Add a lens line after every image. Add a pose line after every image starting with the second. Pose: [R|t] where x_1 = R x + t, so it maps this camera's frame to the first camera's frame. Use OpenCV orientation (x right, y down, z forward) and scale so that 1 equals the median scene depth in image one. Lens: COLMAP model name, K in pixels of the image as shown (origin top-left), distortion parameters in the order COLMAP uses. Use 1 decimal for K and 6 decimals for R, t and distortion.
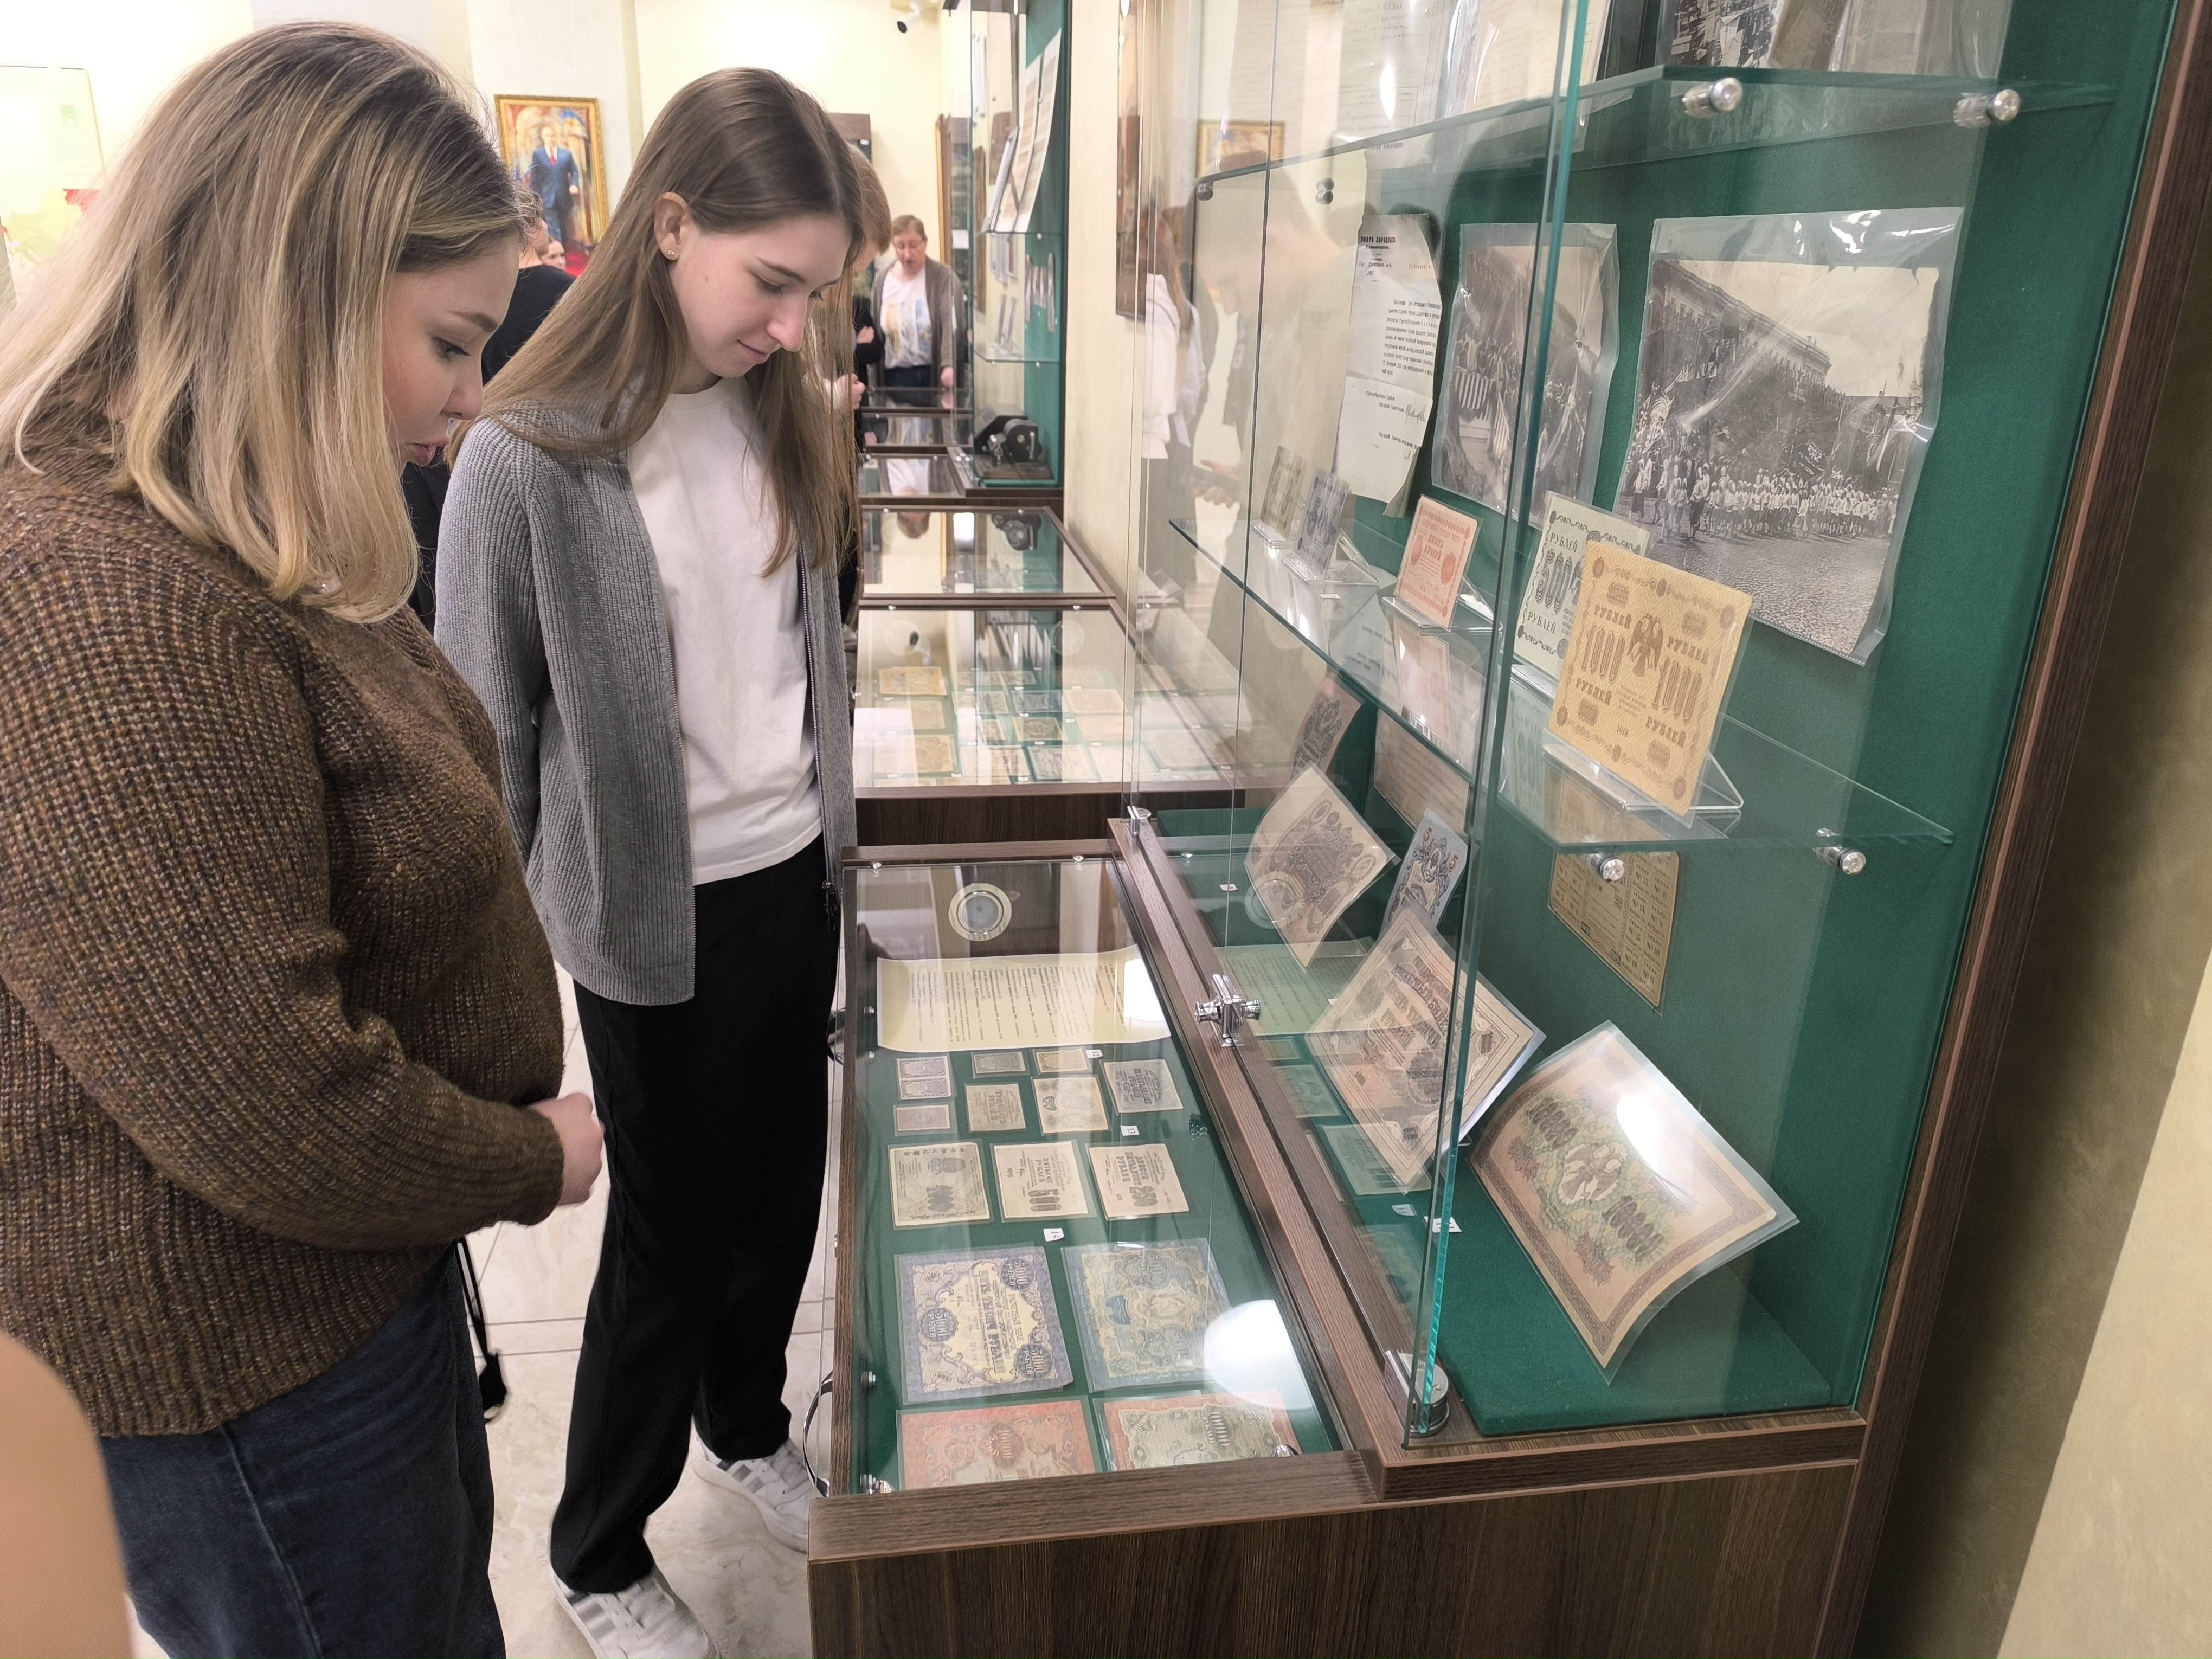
lens RADIAL K [[1568.6, 0, 1106.0], [0, 1568.6, 829.5], [0, 0, 1]] dist [0.007204, 0.002827]
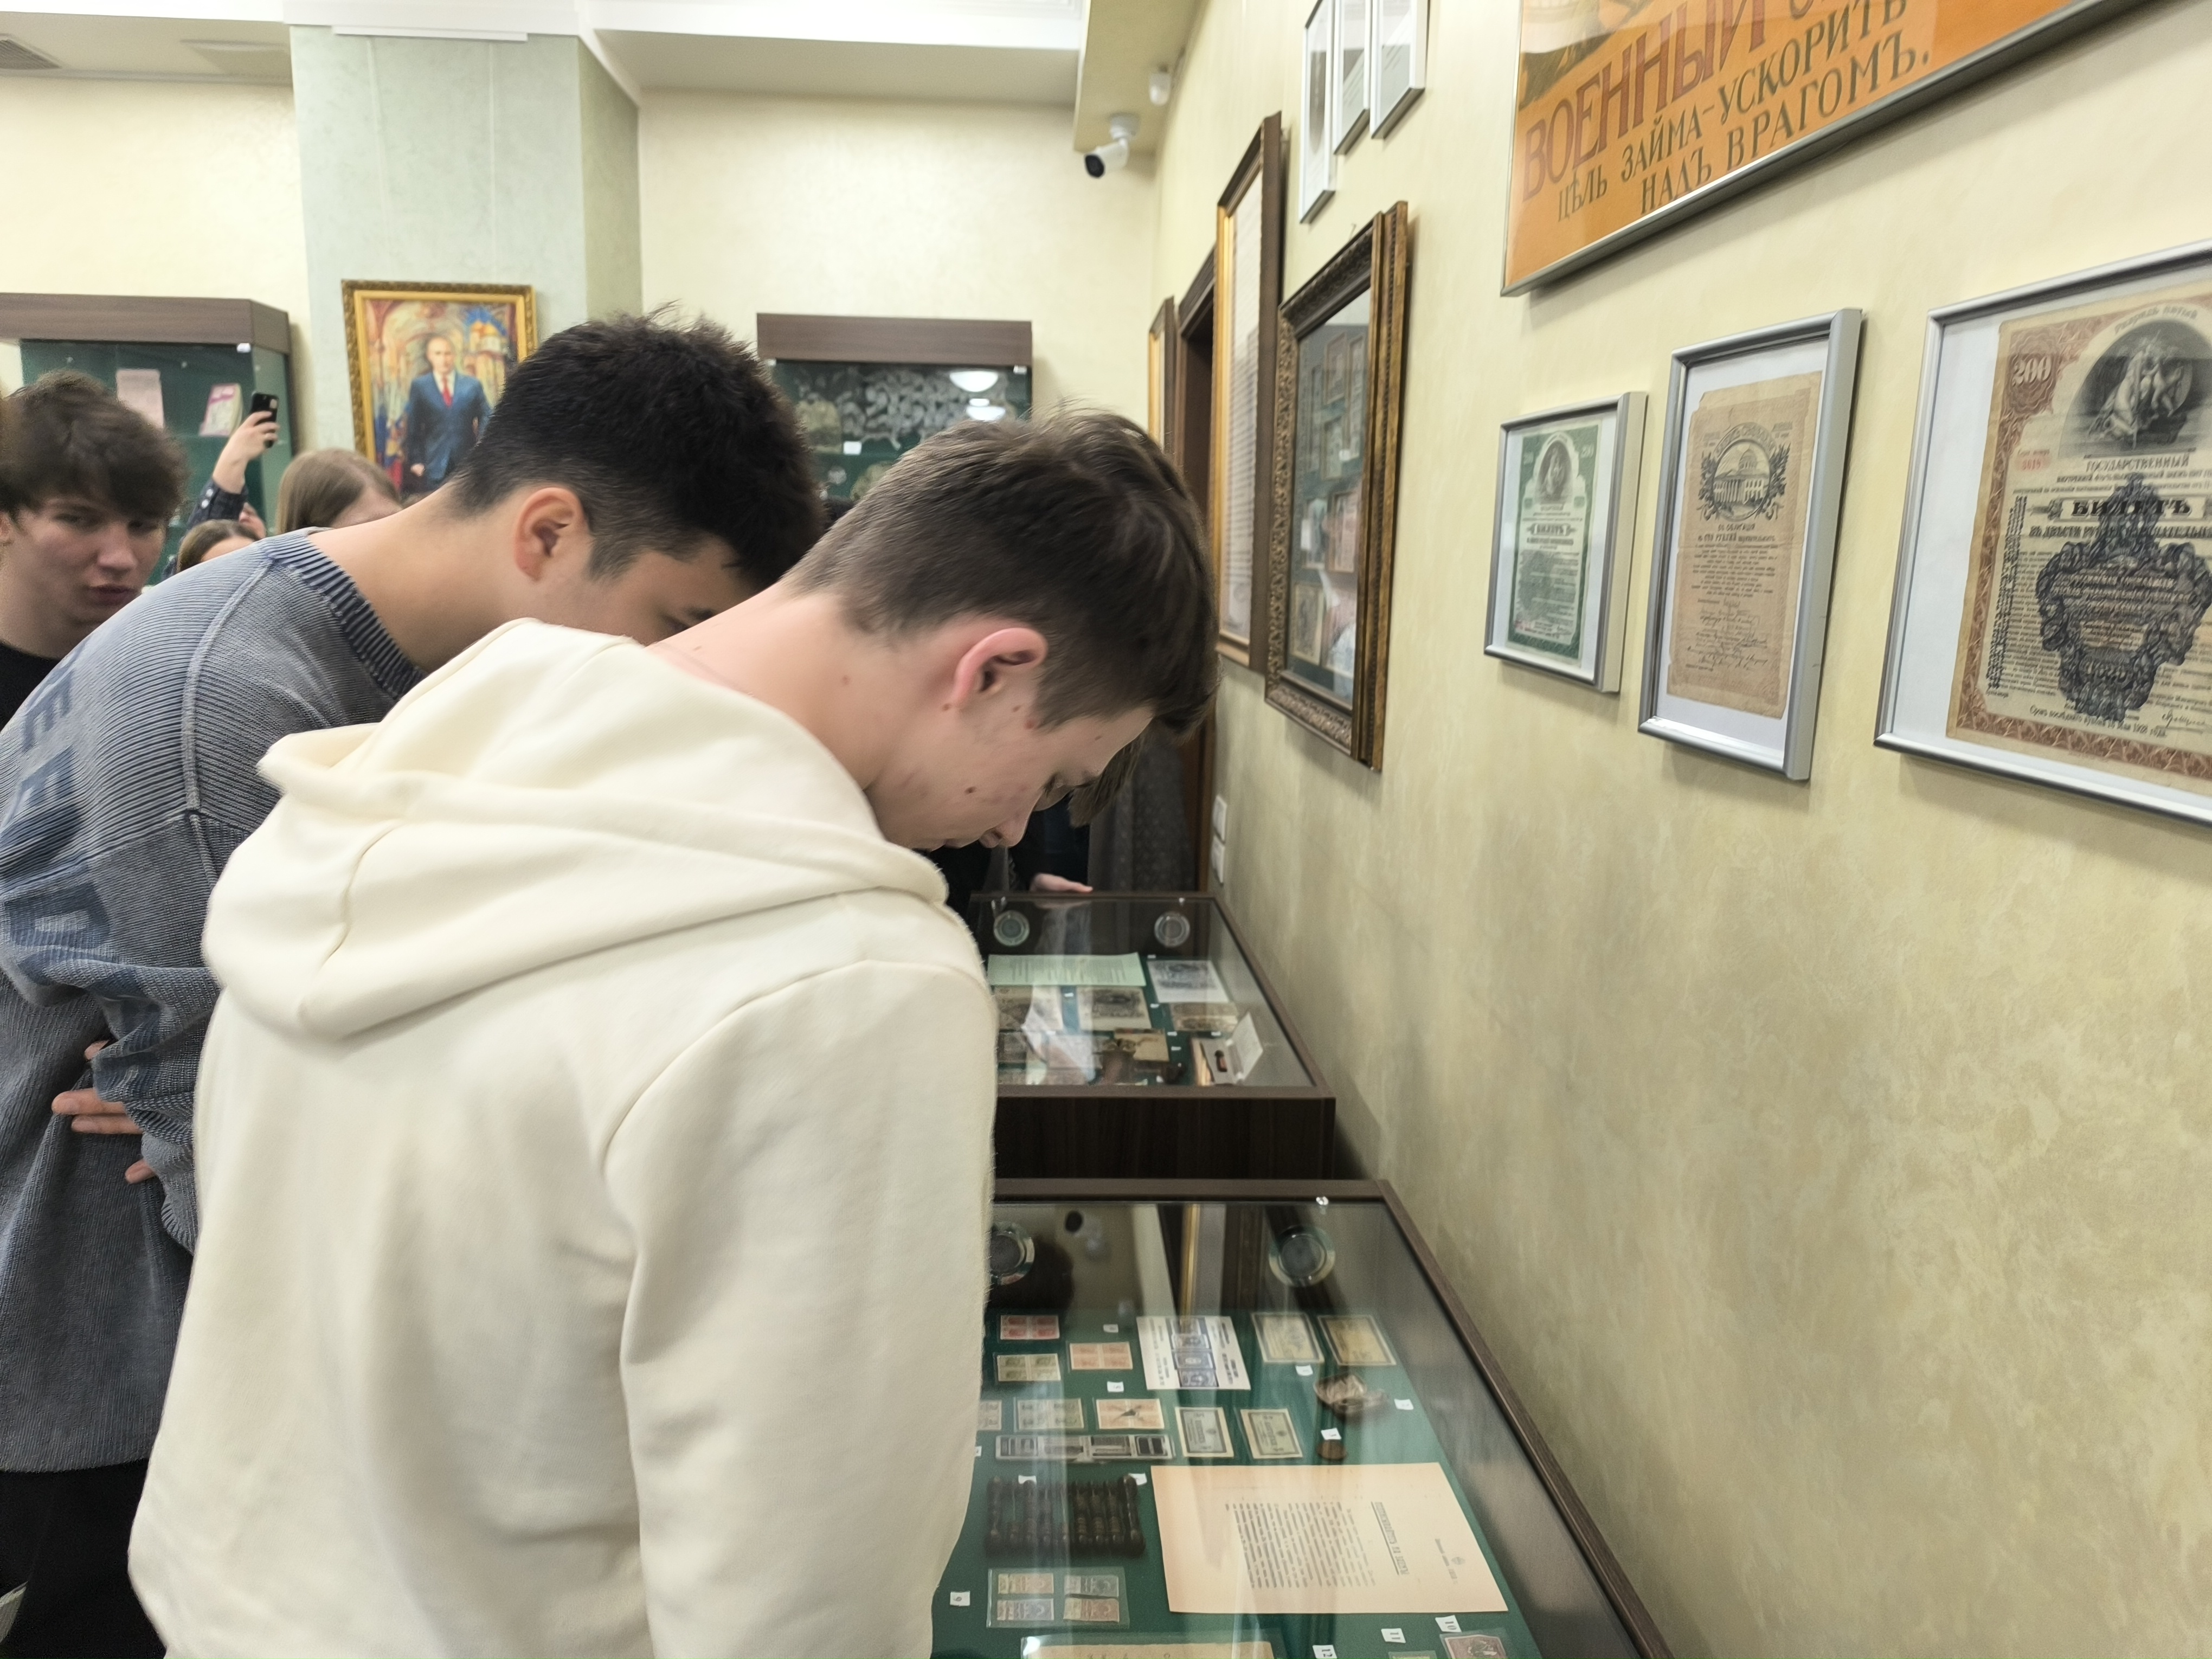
lens RADIAL K [[1510.1, 0, 1092.1], [0, 1510.1, 858.1], [0, 0, 1]] dist [0.031349, -0.043764]
pose [[0.995077, 0.018317, -0.097402, -0.077112], [-0.032538, 0.988677, -0.146491, -0.200160], [0.093616, 0.148939, 0.984405, 0.532360]]
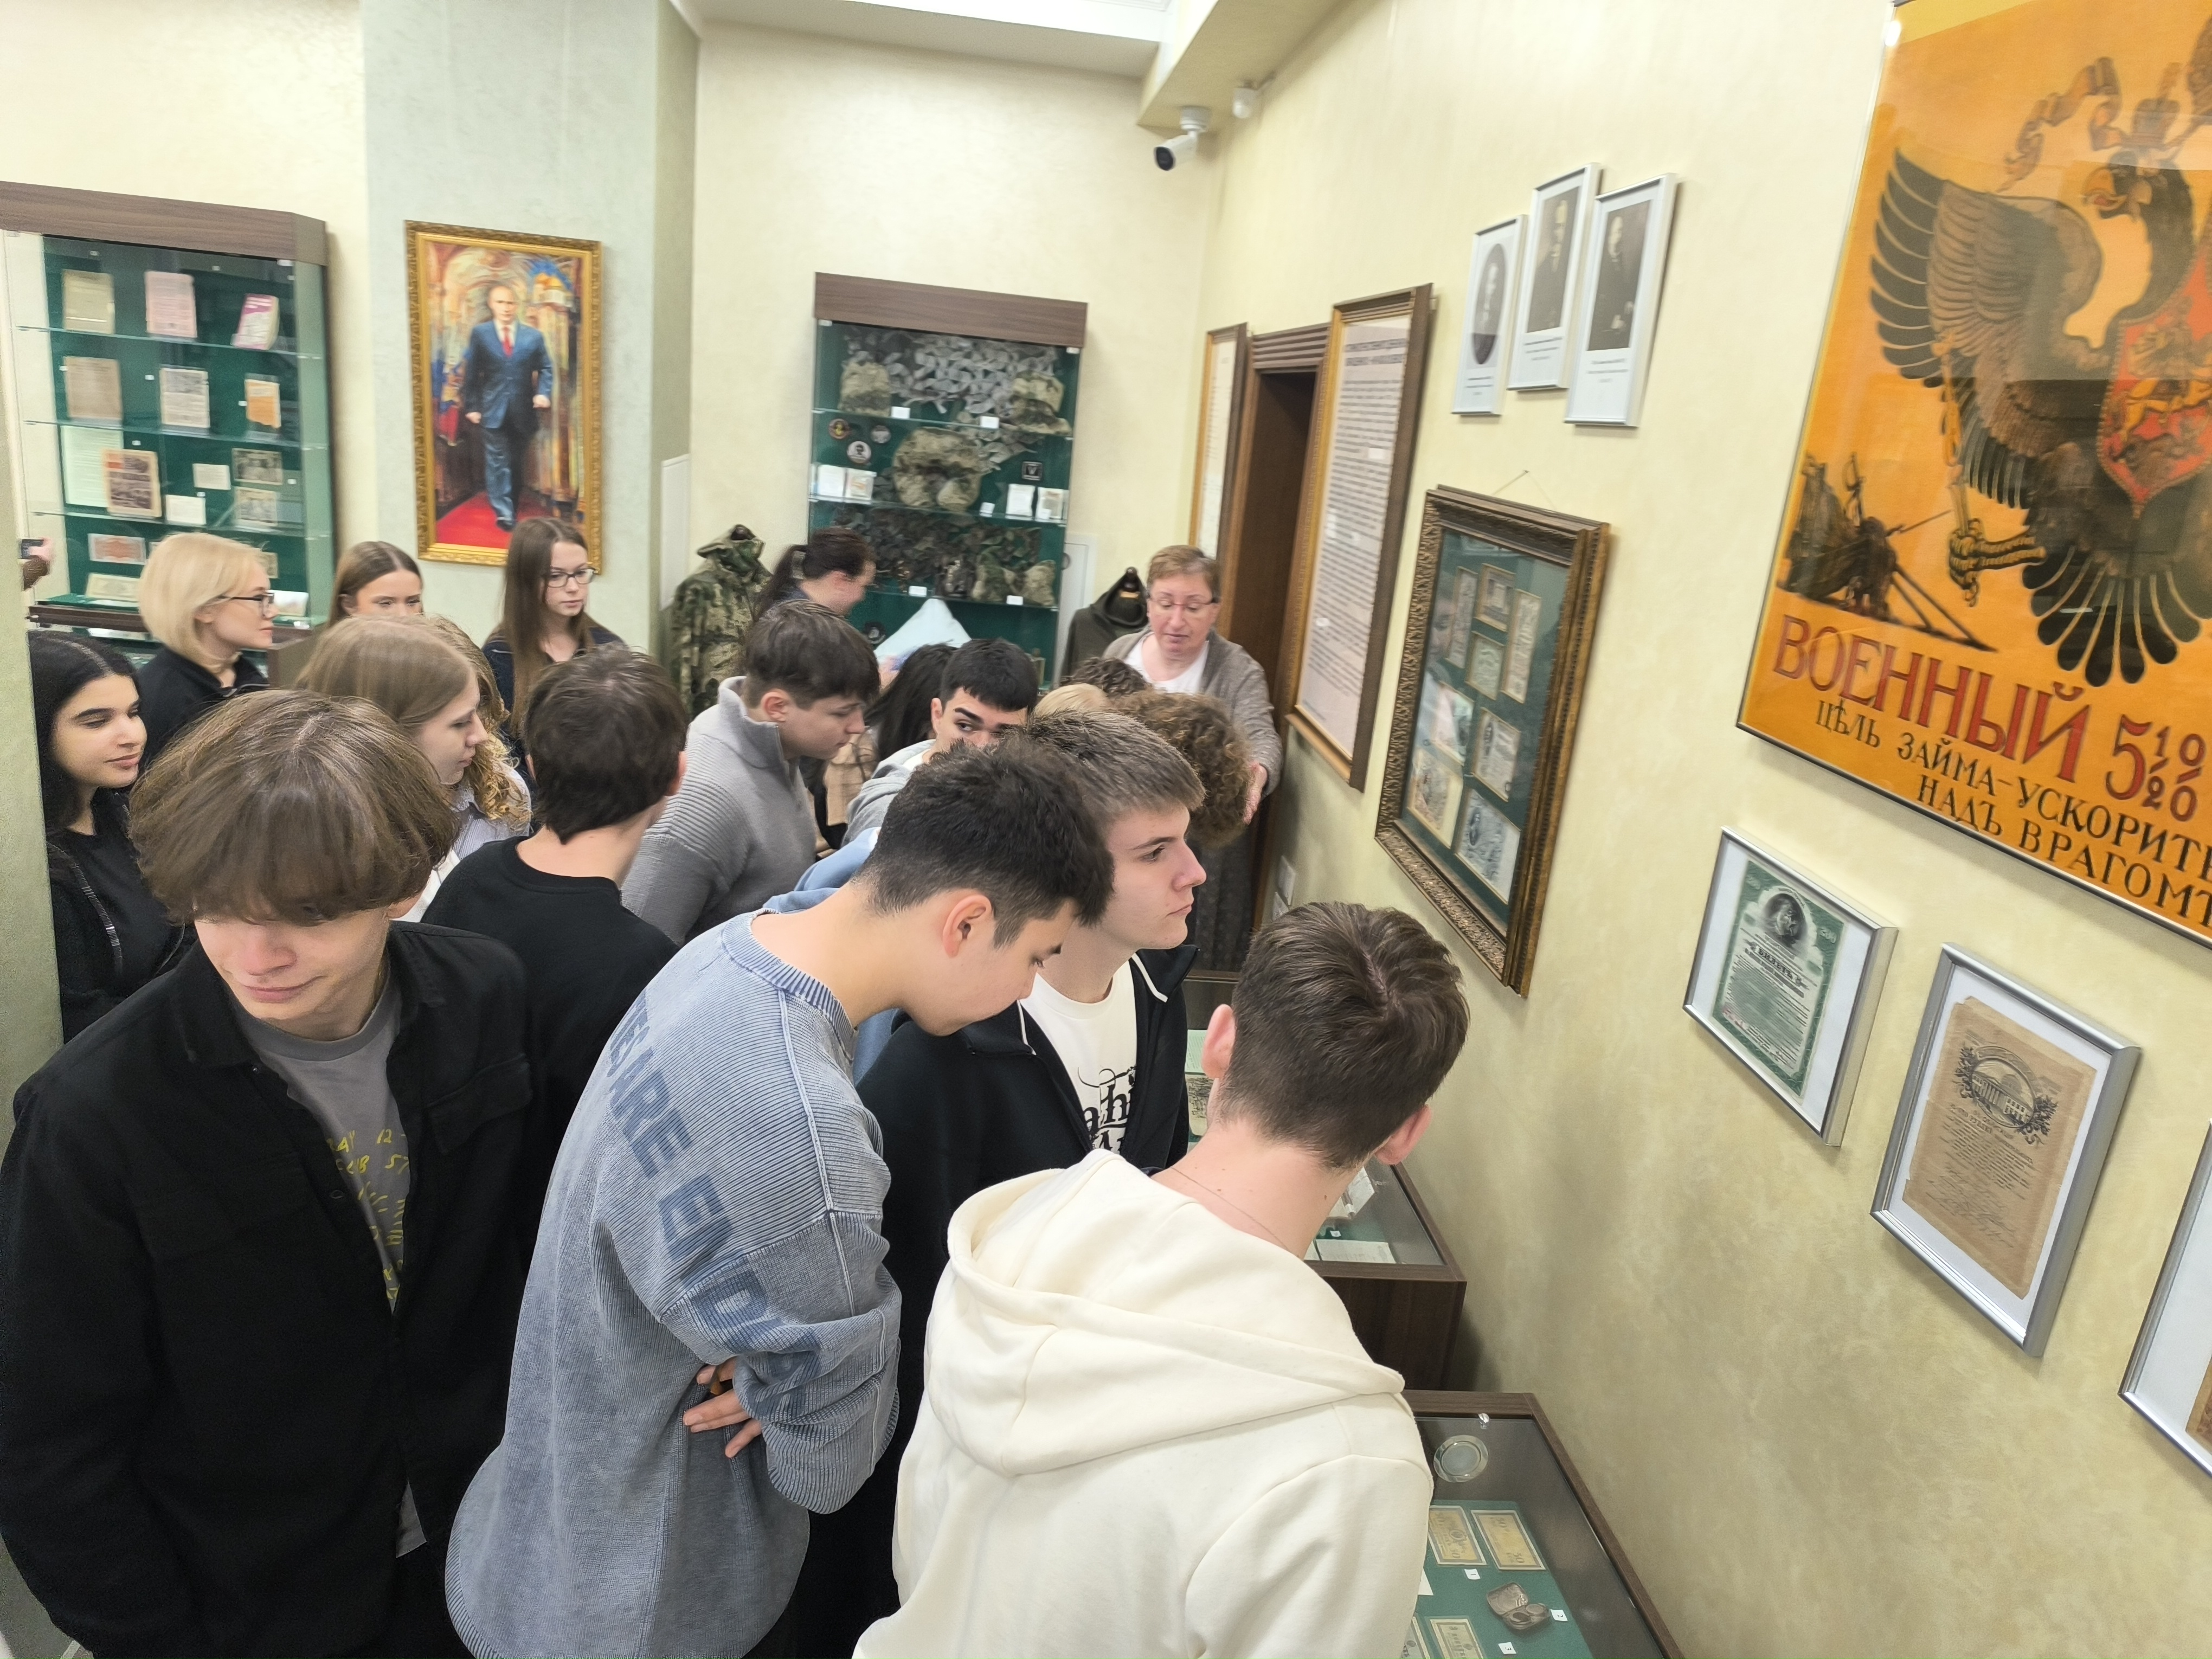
lens RADIAL K [[1508.5, 0, 1106.0], [0, 1508.5, 829.5], [0, 0, 1]] dist [0.008907, -0.001505]
pose [[0.995574, 0.089063, -0.029993, -0.117467], [-0.090868, 0.993711, -0.065437, -0.246910], [0.023977, 0.067873, 0.997406, 0.501199]]
